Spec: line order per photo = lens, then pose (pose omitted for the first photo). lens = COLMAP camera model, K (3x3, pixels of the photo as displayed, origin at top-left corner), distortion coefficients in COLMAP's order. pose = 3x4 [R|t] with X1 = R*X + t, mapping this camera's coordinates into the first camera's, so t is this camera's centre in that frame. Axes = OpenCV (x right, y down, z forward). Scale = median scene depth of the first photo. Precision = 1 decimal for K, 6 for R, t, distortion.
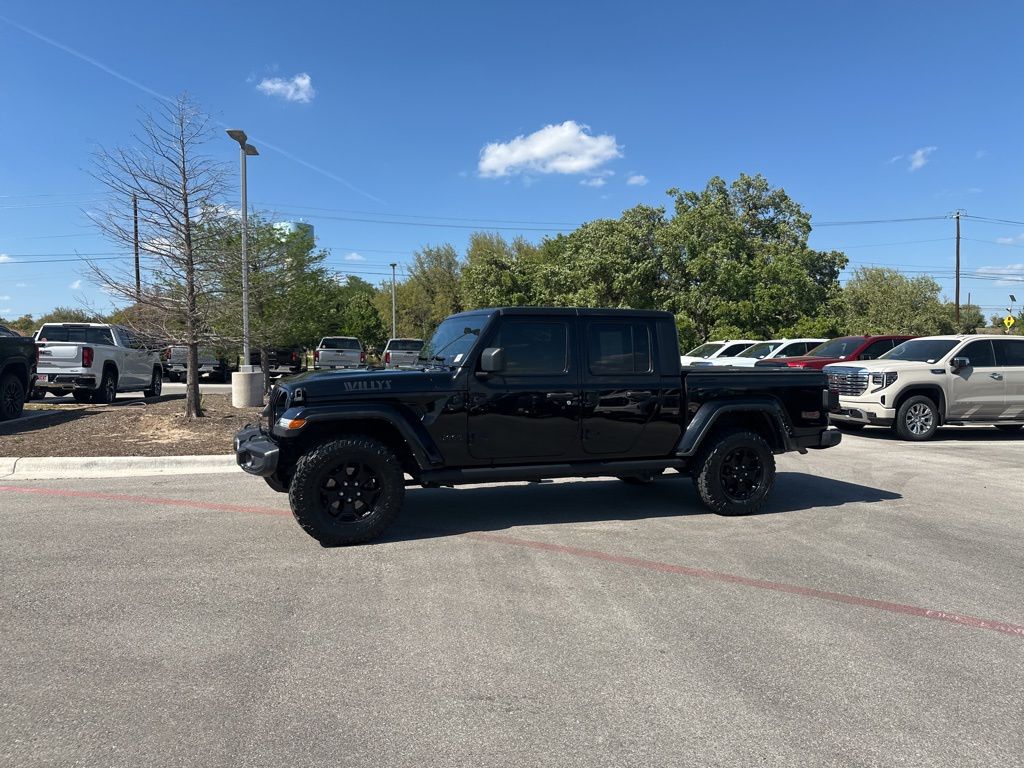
lens RADIAL K [[715.5, 0, 510.3], [0, 715.5, 386.4], [0, 0, 1]] dist [0.086007, -0.128417]
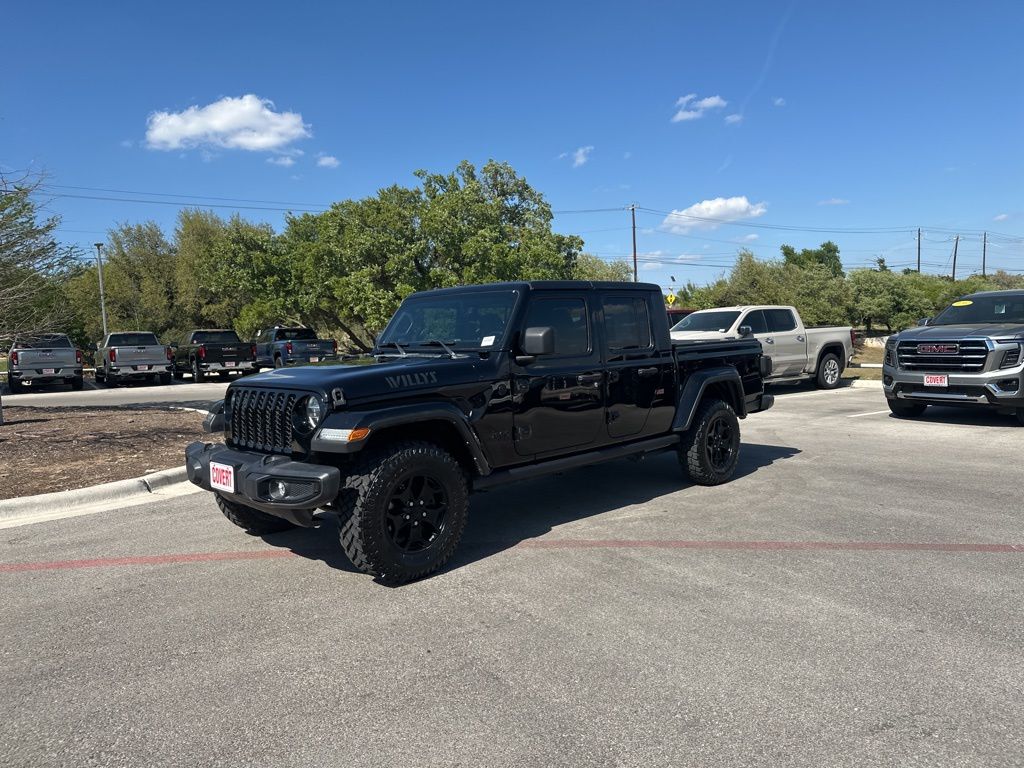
lens RADIAL K [[715.5, 0, 510.3], [0, 715.5, 386.4], [0, 0, 1]] dist [0.086007, -0.128417]
pose [[0.917932, -0.070907, 0.390350, -0.282465], [0.062909, 0.997465, 0.033254, -0.009104], [-0.391718, -0.005968, 0.920066, 0.149474]]
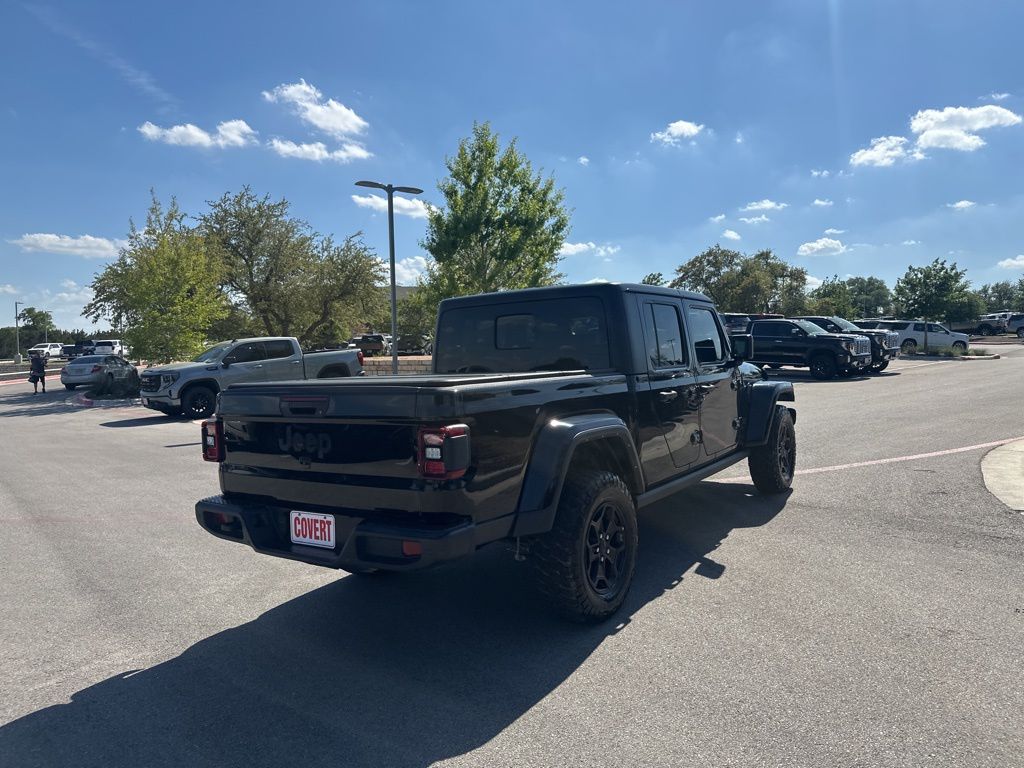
lens RADIAL K [[720.6, 0, 518.1], [0, 720.6, 383.0], [0, 0, 1]] dist [0.031731, -0.053430]
pose [[-0.837621, 0.034704, -0.545148, 0.489186], [-0.004981, 0.997453, 0.071151, -0.055574], [0.546229, 0.062313, -0.835315, 1.400265]]
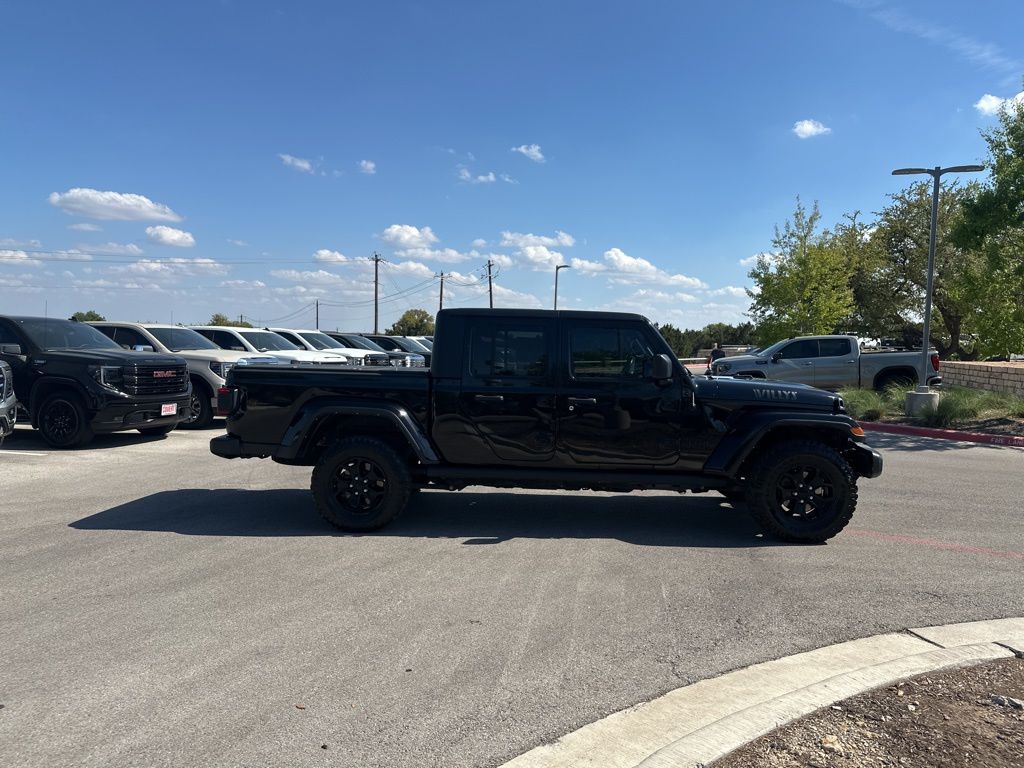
lens RADIAL K [[715.5, 0, 510.3], [0, 715.5, 386.4], [0, 0, 1]] dist [0.086007, -0.128417]
pose [[-0.900675, -0.056708, 0.430776, -0.272774], [-0.014704, 0.994857, 0.100221, -0.090767], [-0.434244, 0.083932, -0.896877, 1.624217]]
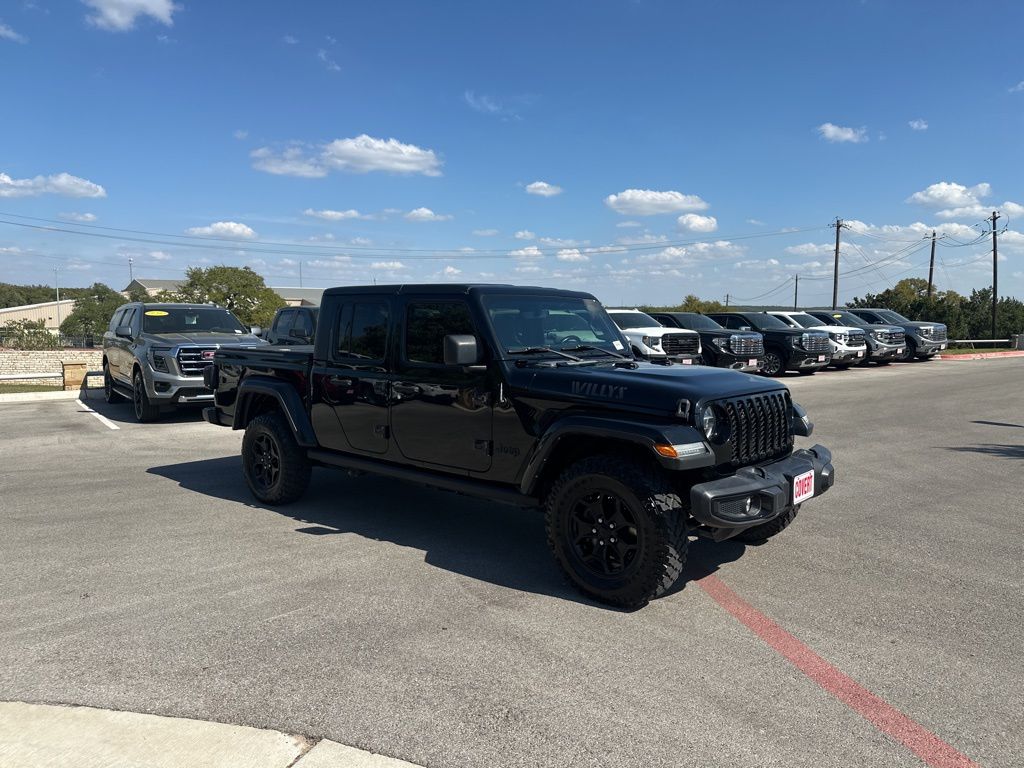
lens RADIAL K [[727.5, 0, 515.0], [0, 727.5, 387.3], [0, 0, 1]] dist [0.032338, -0.053276]
pose [[-0.443657, -0.095176, 0.891128, -0.636330], [0.034049, 0.991837, 0.122884, -0.077557], [-0.895550, 0.084860, -0.436795, 1.127663]]
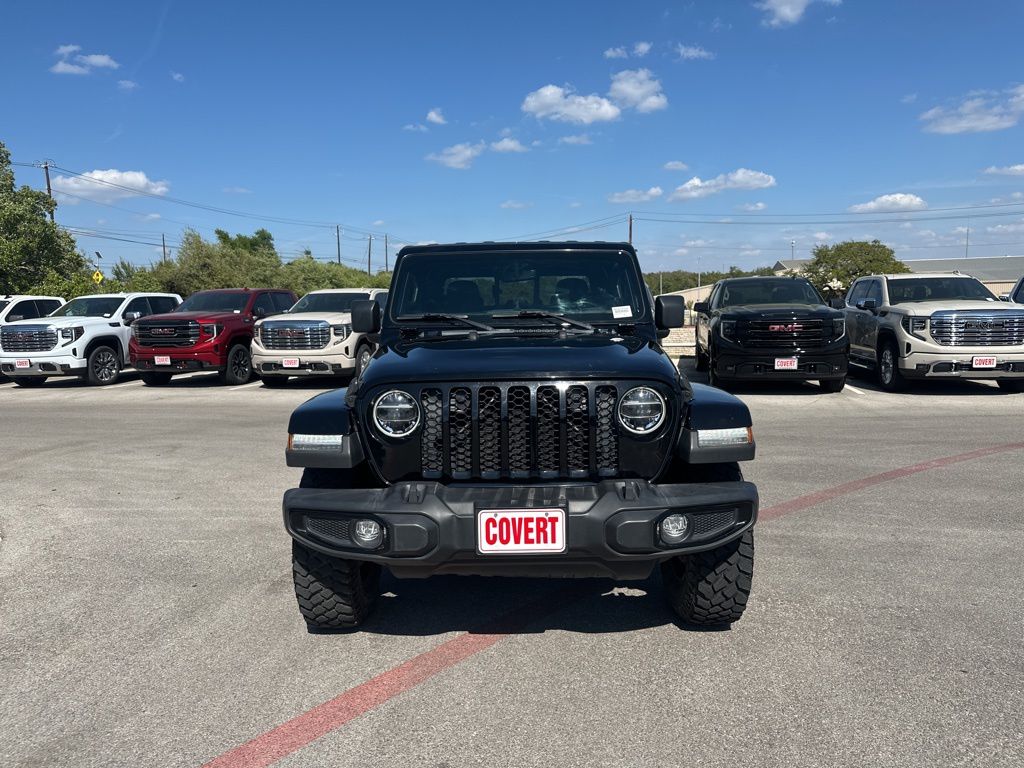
lens RADIAL K [[727.5, 0, 515.0], [0, 727.5, 387.3], [0, 0, 1]] dist [0.032338, -0.053276]
pose [[0.380385, -0.122835, 0.916635, -0.558899], [0.068457, 0.992161, 0.104548, -0.033642], [-0.922291, 0.022982, 0.385812, 0.605366]]
